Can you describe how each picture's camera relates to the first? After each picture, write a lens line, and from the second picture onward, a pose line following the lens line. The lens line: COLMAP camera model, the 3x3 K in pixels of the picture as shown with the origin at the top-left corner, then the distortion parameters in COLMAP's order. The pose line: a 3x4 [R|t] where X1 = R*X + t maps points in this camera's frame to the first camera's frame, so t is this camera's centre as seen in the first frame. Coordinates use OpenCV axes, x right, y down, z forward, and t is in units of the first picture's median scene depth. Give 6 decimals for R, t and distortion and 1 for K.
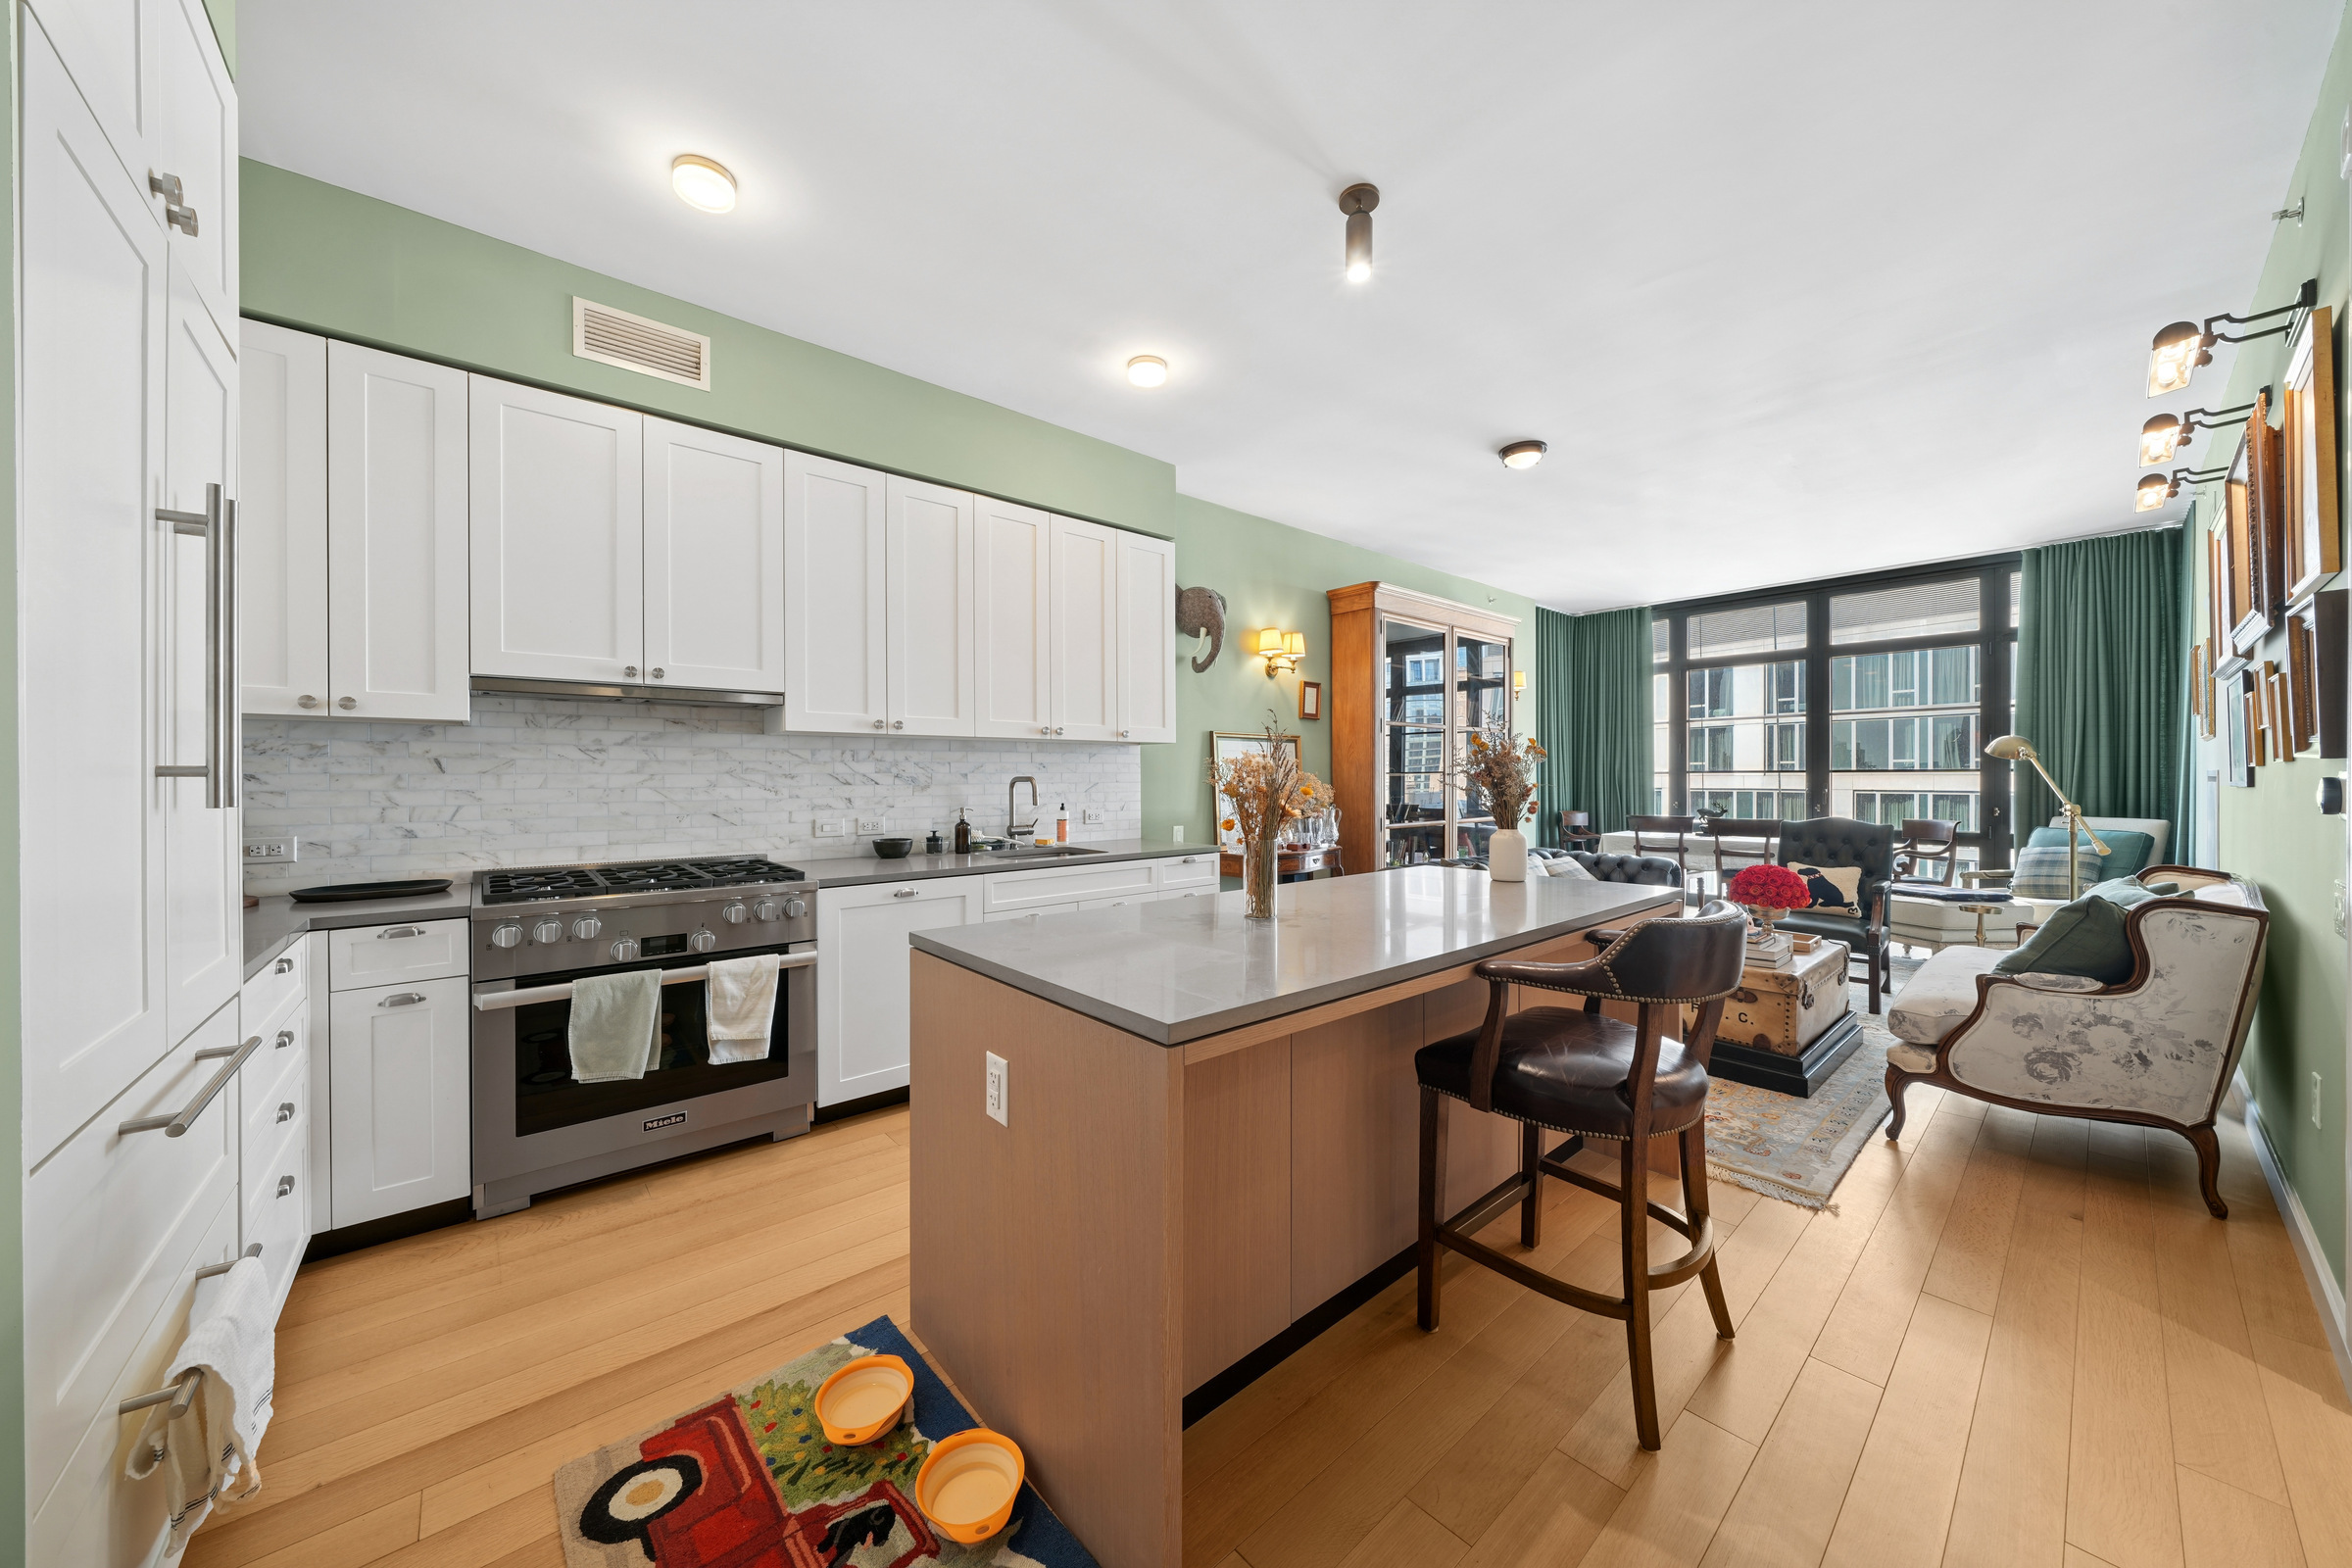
lens RADIAL K [[812.4, 0, 1158.0], [0, 812.4, 787.1], [0, 0, 1]] dist [-0.006603, 0.002006]
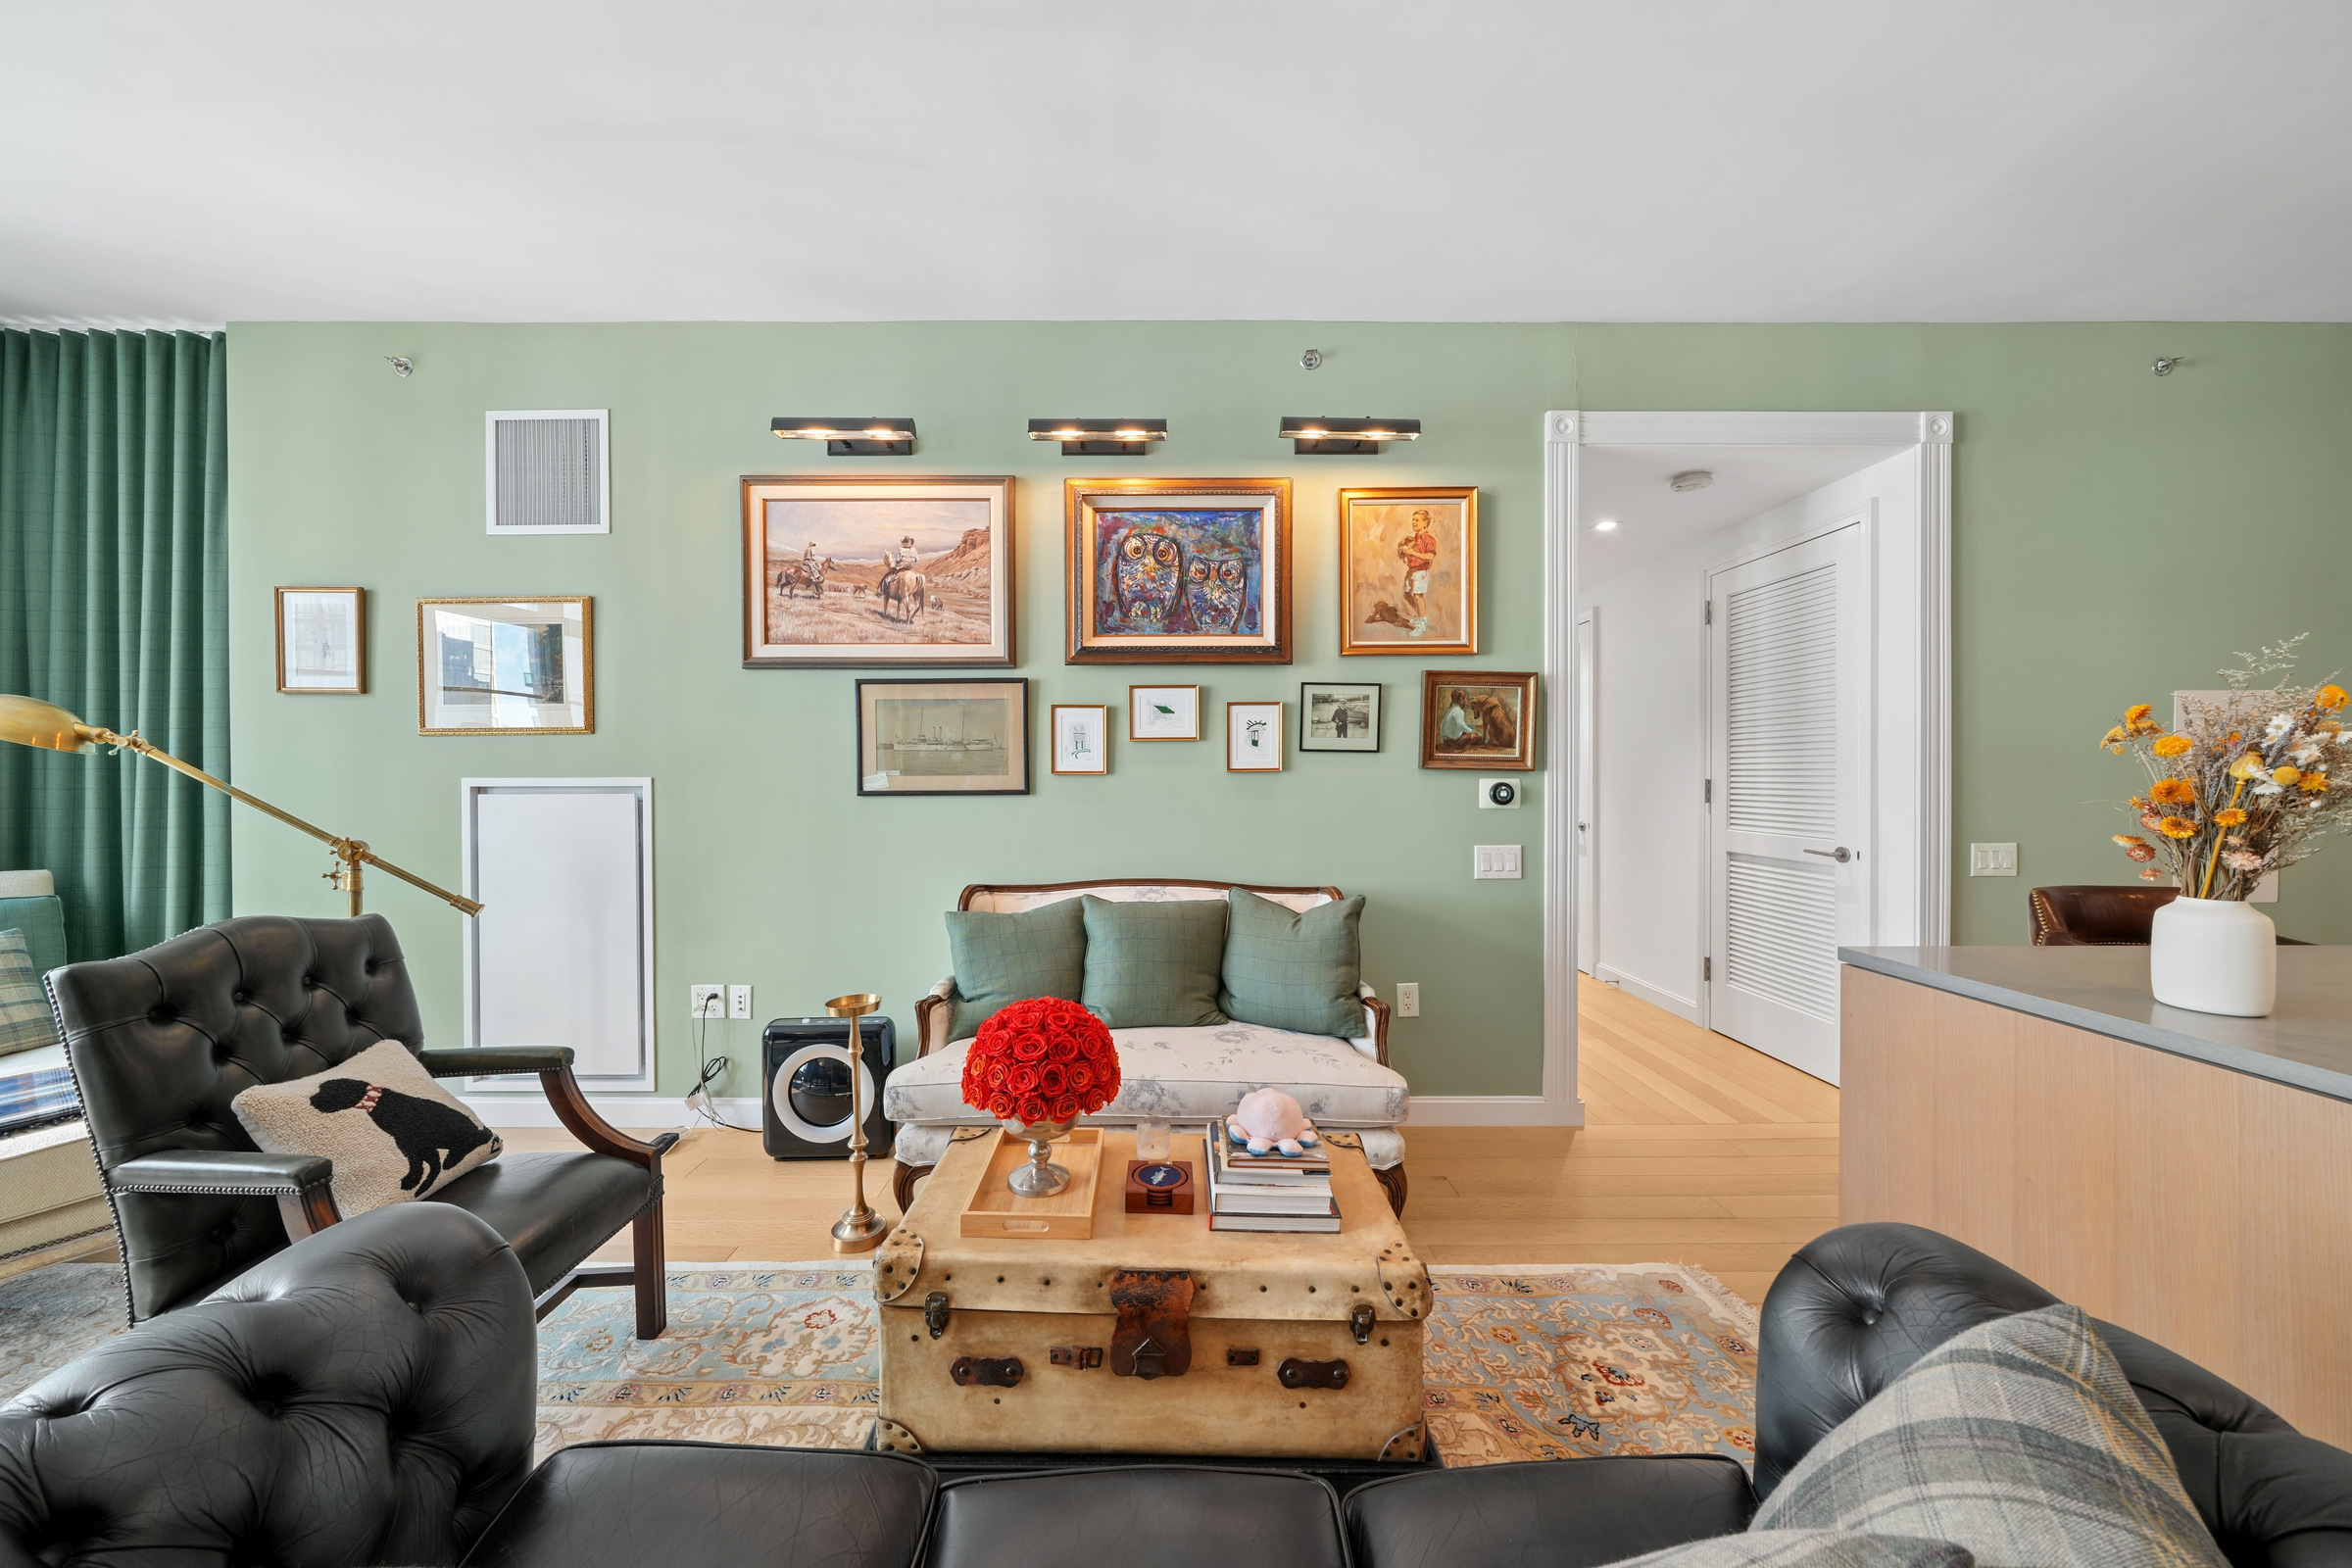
lens RADIAL K [[812.4, 0, 1164.4], [0, 812.4, 777.3], [0, 0, 1]] dist [-0.006603, 0.002006]
pose [[-0.763966, 0.003683, 0.645246, 0.343226], [0.013951, 0.999844, 0.010811, -0.018354], [-0.645106, 0.017261, -0.763898, 1.004129]]
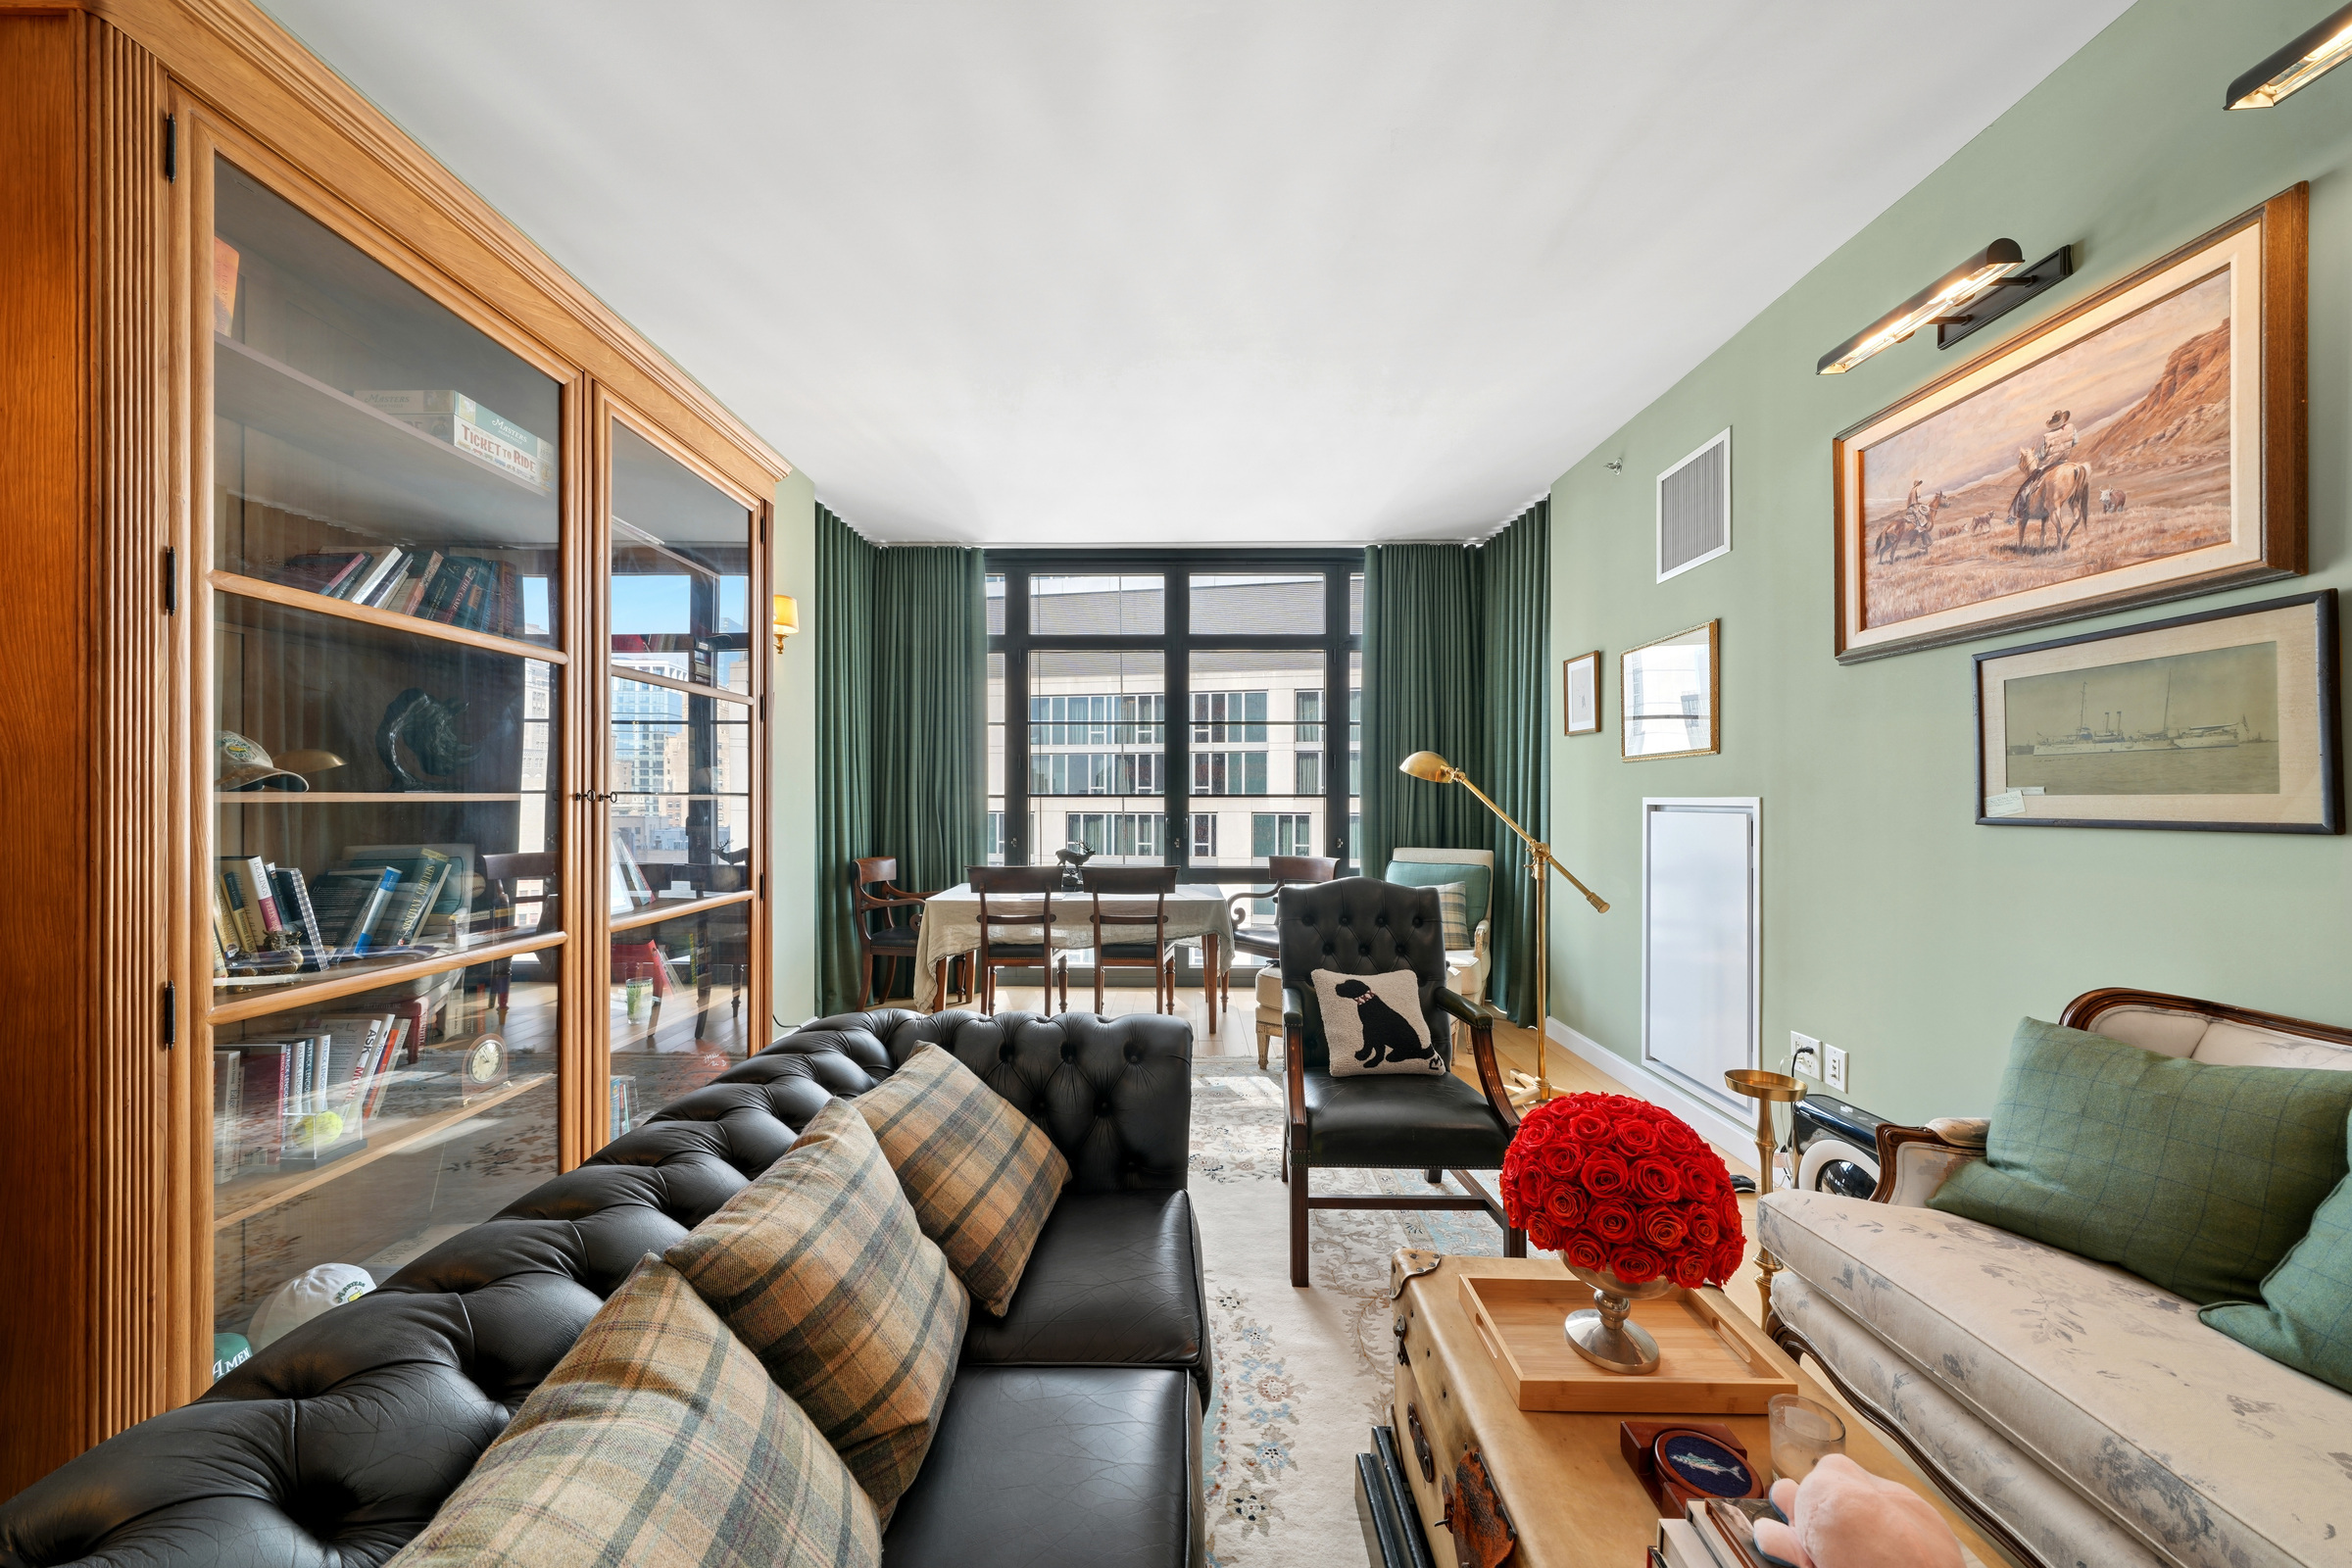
lens RADIAL K [[812.4, 0, 1169.9], [0, 812.4, 798.6], [0, 0, 1]] dist [-0.006603, 0.002006]
pose [[0.652930, 0.004752, 0.757403, 0.326215], [0.005289, 0.999927, -0.010833, -0.011971], [-0.757400, 0.011079, 0.652857, 0.728347]]
